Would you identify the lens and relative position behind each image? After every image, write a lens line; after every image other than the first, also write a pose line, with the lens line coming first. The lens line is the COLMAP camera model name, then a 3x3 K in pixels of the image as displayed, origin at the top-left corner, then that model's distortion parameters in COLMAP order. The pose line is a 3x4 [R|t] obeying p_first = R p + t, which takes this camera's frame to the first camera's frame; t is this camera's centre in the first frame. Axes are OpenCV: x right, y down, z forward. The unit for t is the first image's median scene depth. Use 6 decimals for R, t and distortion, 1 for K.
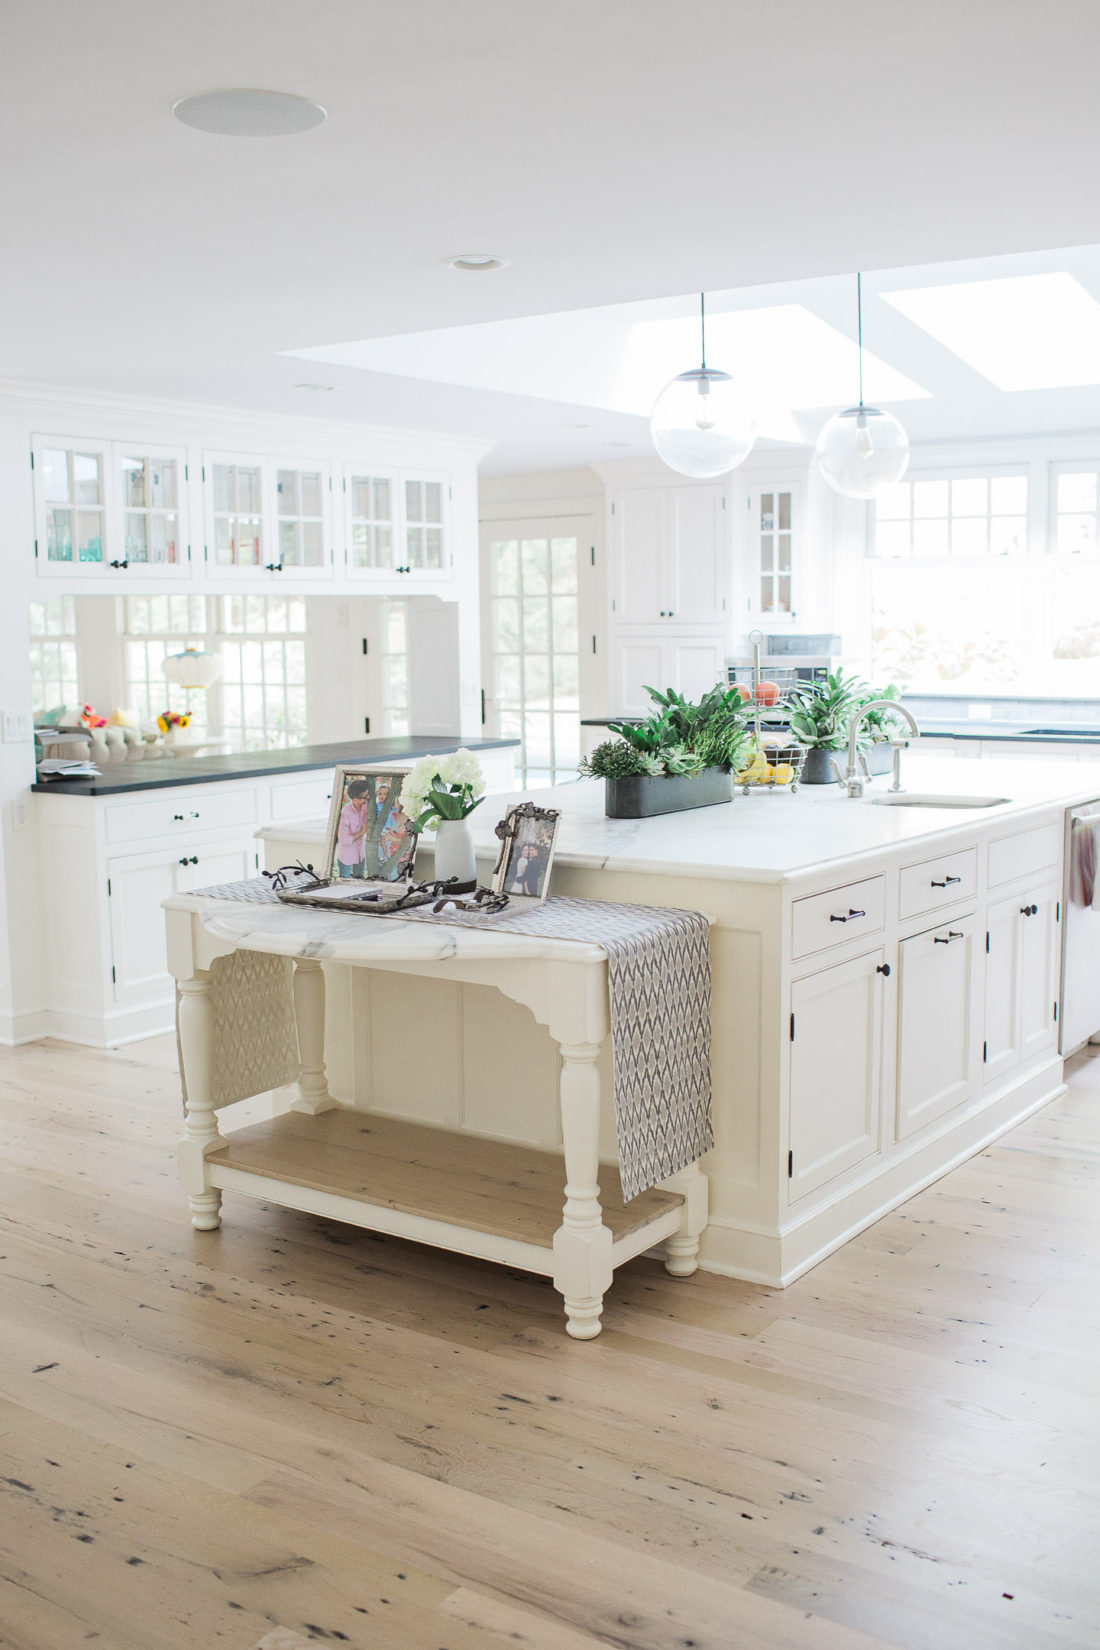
lens RADIAL K [[1712.6, 0, 550.0], [0, 1712.6, 825.0], [0, 0, 1]] dist [-0.144943, -0.002097]
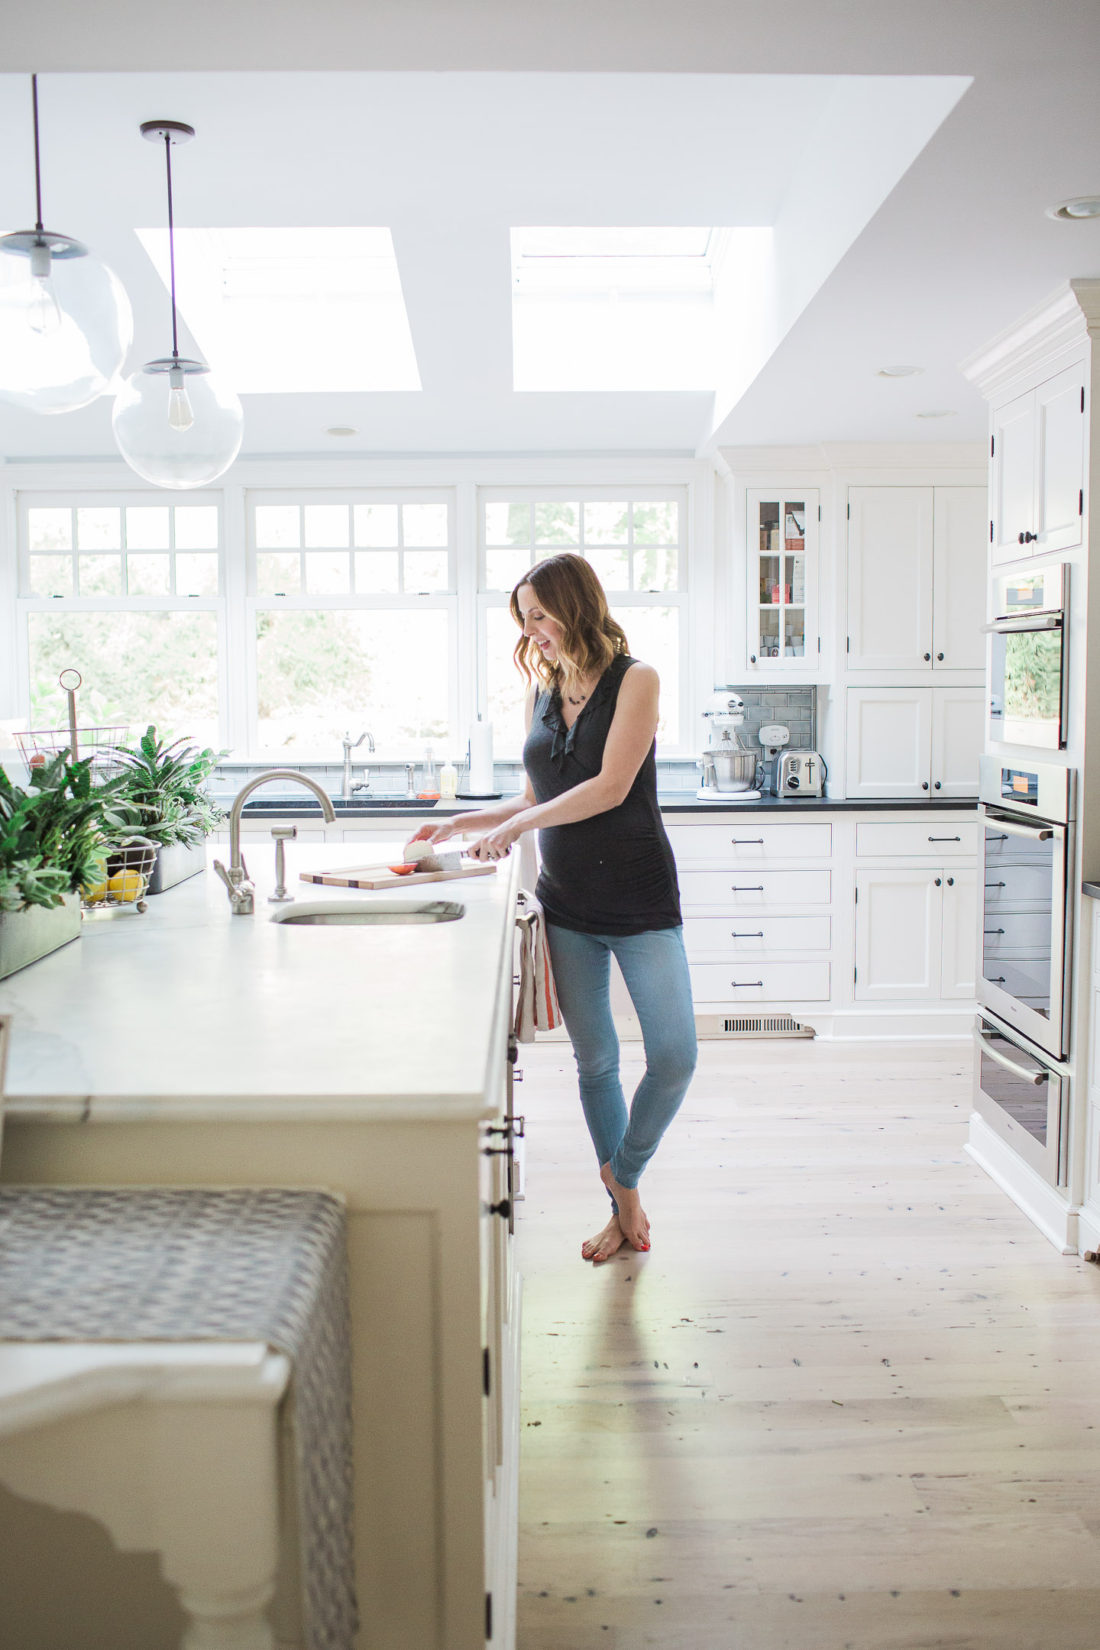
lens RADIAL K [[1615.6, 0, 550.0], [0, 1615.6, 825.0], [0, 0, 1]] dist [-0.062874, 0.006895]
pose [[0.815174, -0.042352, 0.577666, -0.089704], [0.066195, 0.997601, -0.020272, -0.030180], [-0.575422, 0.054764, 0.816021, 0.399826]]
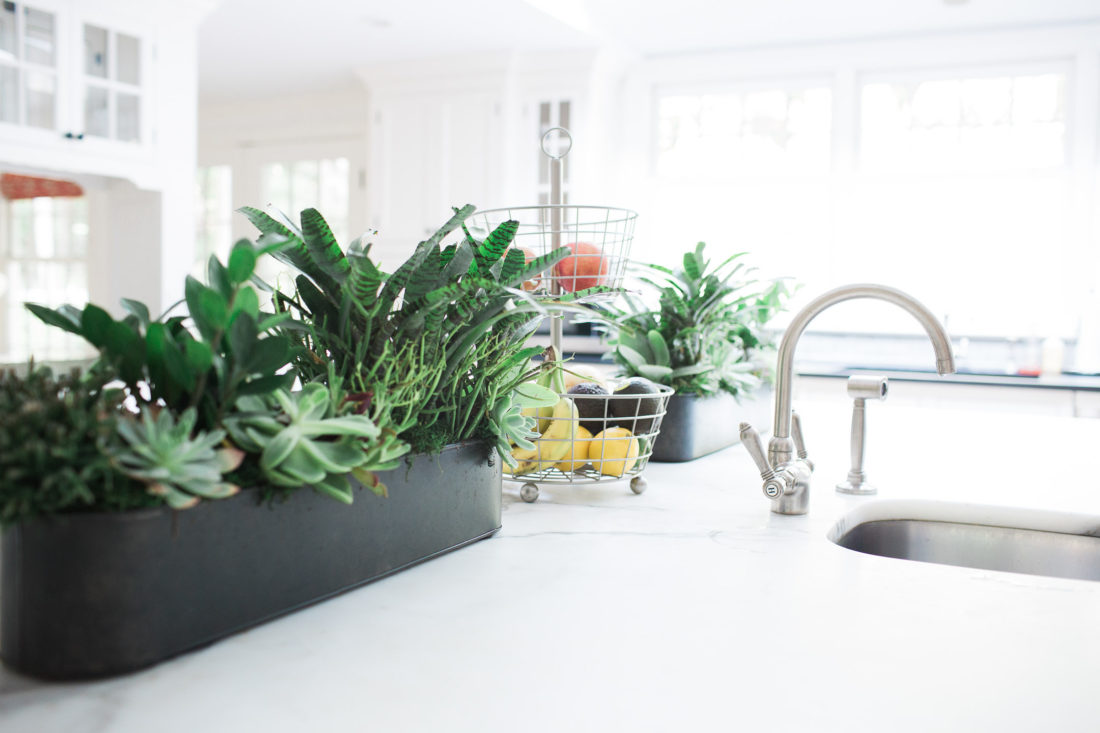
lens RADIAL K [[1077.1, 0, 528.3], [0, 1077.1, 350.7], [0, 0, 1]] dist [-0.062874, 0.006895]
pose [[0.991287, 0.024892, 0.129344, 0.079434], [-0.015995, 0.997462, -0.069378, -0.036555], [-0.130743, 0.066705, 0.989170, 0.737296]]
